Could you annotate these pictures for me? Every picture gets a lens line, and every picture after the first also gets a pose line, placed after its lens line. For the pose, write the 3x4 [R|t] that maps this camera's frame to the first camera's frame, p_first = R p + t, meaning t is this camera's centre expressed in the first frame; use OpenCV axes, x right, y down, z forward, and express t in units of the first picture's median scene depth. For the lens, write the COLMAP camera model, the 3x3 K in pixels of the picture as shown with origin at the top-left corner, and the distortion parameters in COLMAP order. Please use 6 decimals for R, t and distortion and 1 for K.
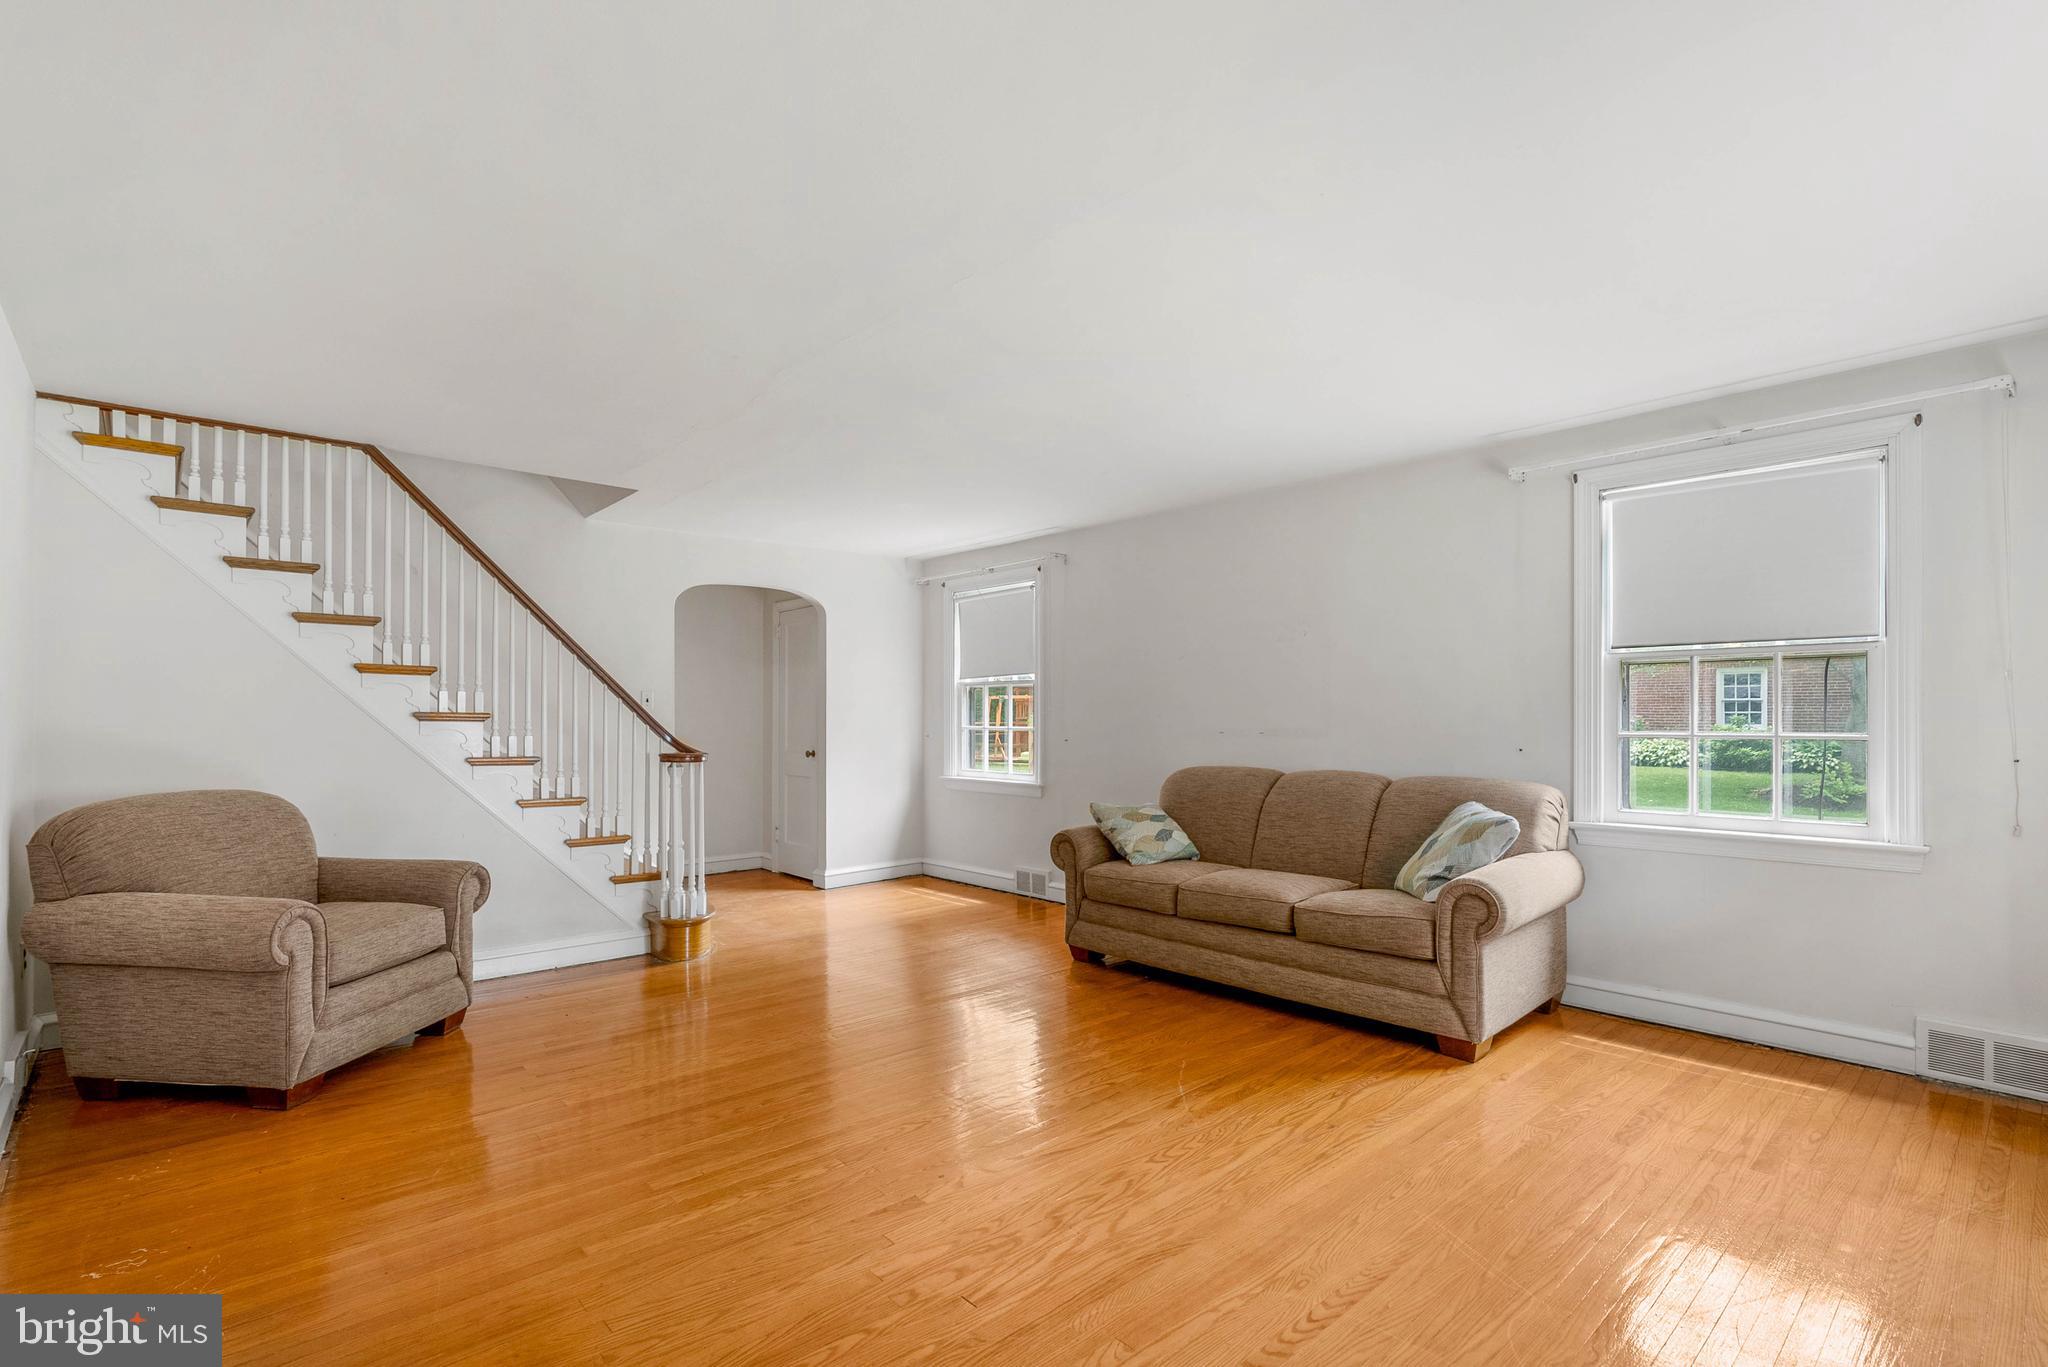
lens RADIAL K [[931.8, 0, 1041.3], [0, 931.8, 725.6], [0, 0, 1]] dist [-0.003940, 0.000269]
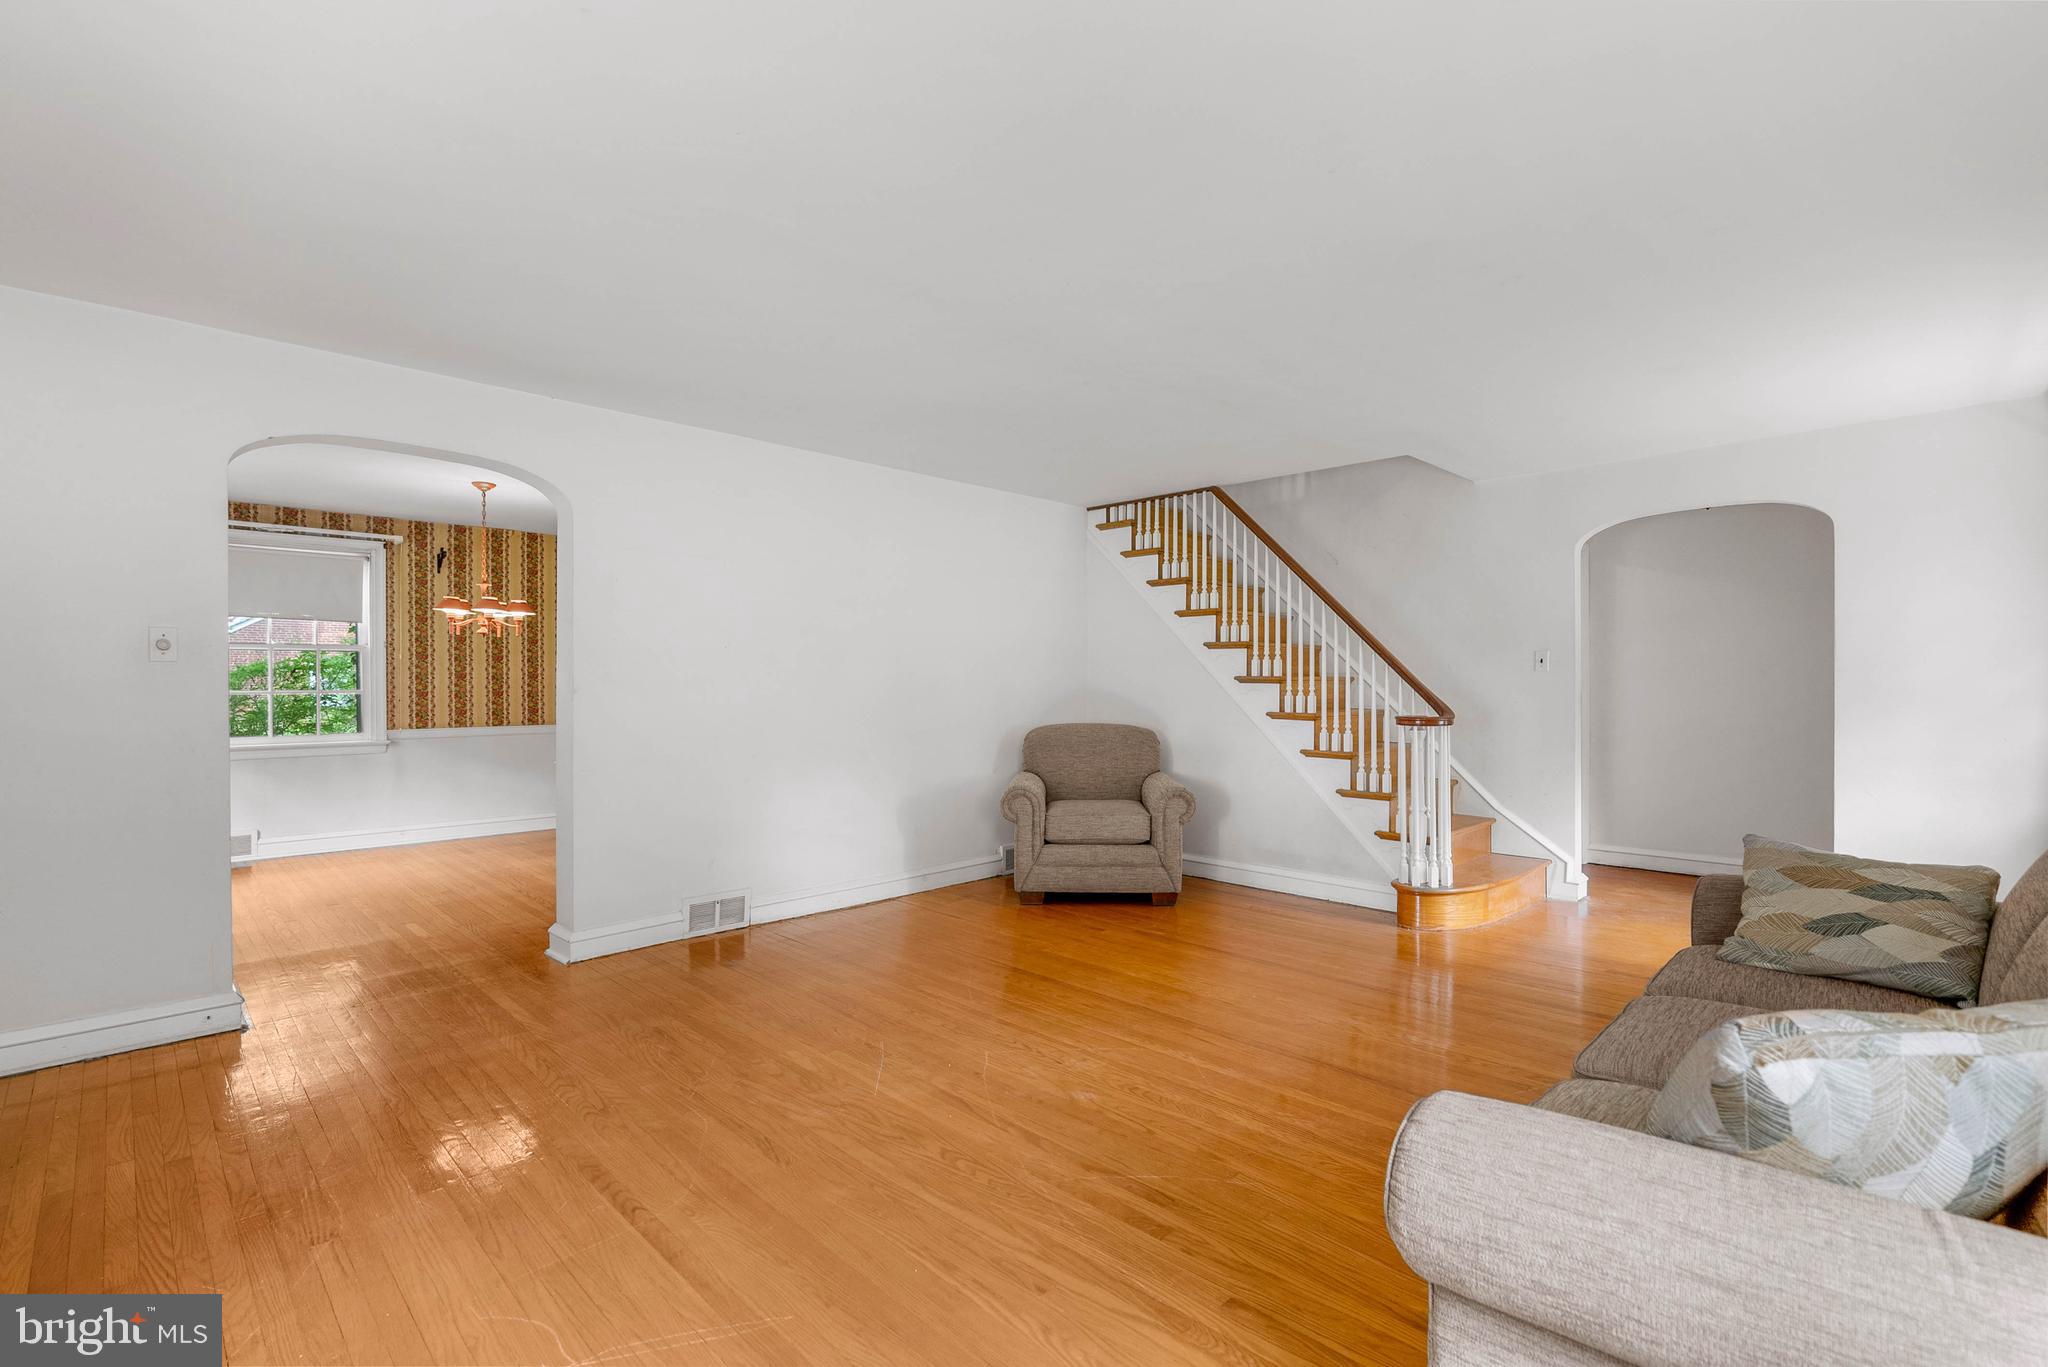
lens RADIAL K [[931.8, 0, 1034.5], [0, 931.8, 687.2], [0, 0, 1]] dist [-0.003940, 0.000269]
pose [[0.057979, 0.005341, -0.998303, 0.779429], [-0.003719, 0.999980, 0.005134, -0.004965], [0.998311, 0.003415, 0.057998, 0.759562]]
